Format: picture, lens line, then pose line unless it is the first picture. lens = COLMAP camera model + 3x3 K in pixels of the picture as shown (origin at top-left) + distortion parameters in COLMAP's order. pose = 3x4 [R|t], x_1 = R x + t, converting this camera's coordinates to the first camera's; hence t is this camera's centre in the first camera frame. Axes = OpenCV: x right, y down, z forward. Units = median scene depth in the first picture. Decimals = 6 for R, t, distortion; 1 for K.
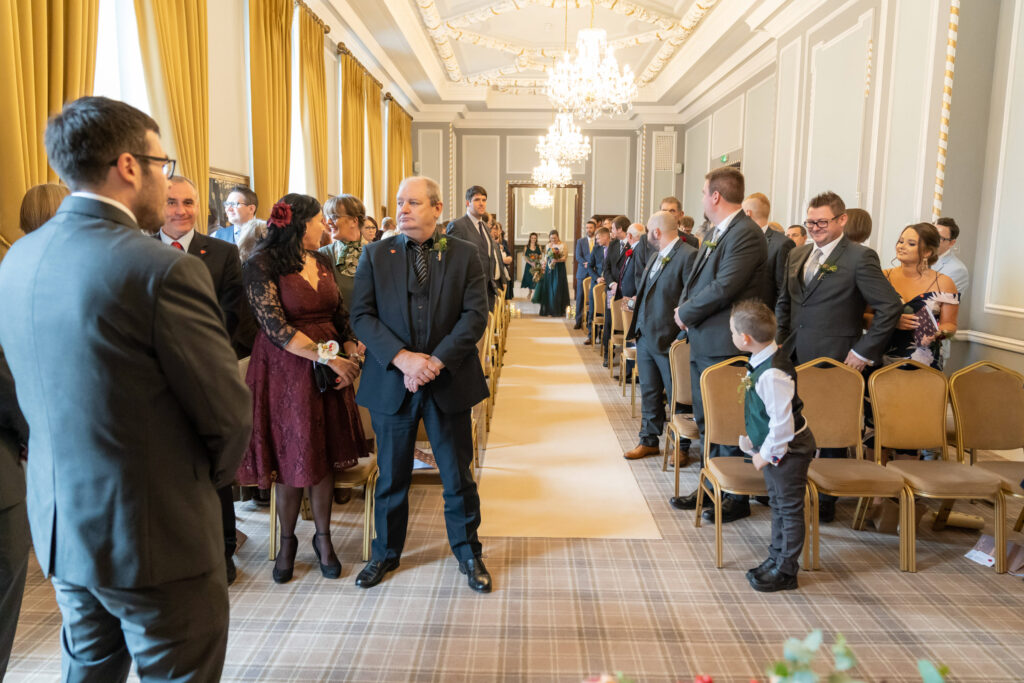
lens RADIAL K [[714.3, 0, 506.1], [0, 714.3, 356.3], [0, 0, 1]] dist [-0.070388, 0.023634]
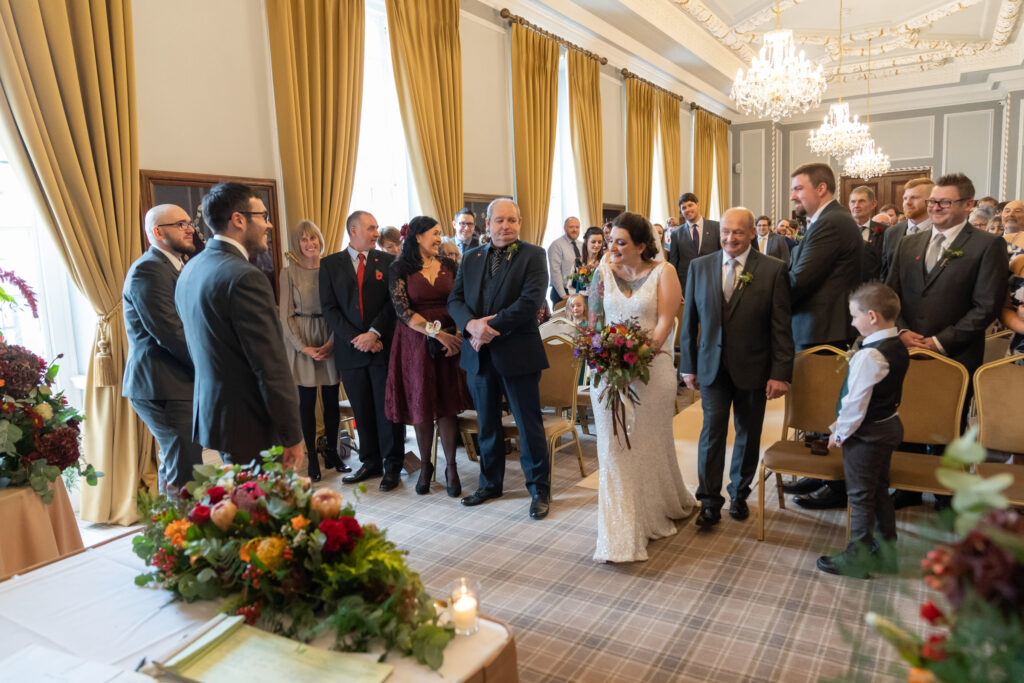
lens RADIAL K [[714.3, 0, 519.5], [0, 714.3, 349.5], [0, 0, 1]] dist [-0.070388, 0.023634]
pose [[0.842199, 0.030535, -0.538301, 0.600879], [-0.036109, 0.999348, 0.000193, 0.026514], [0.537956, 0.019275, 0.842752, -0.095112]]
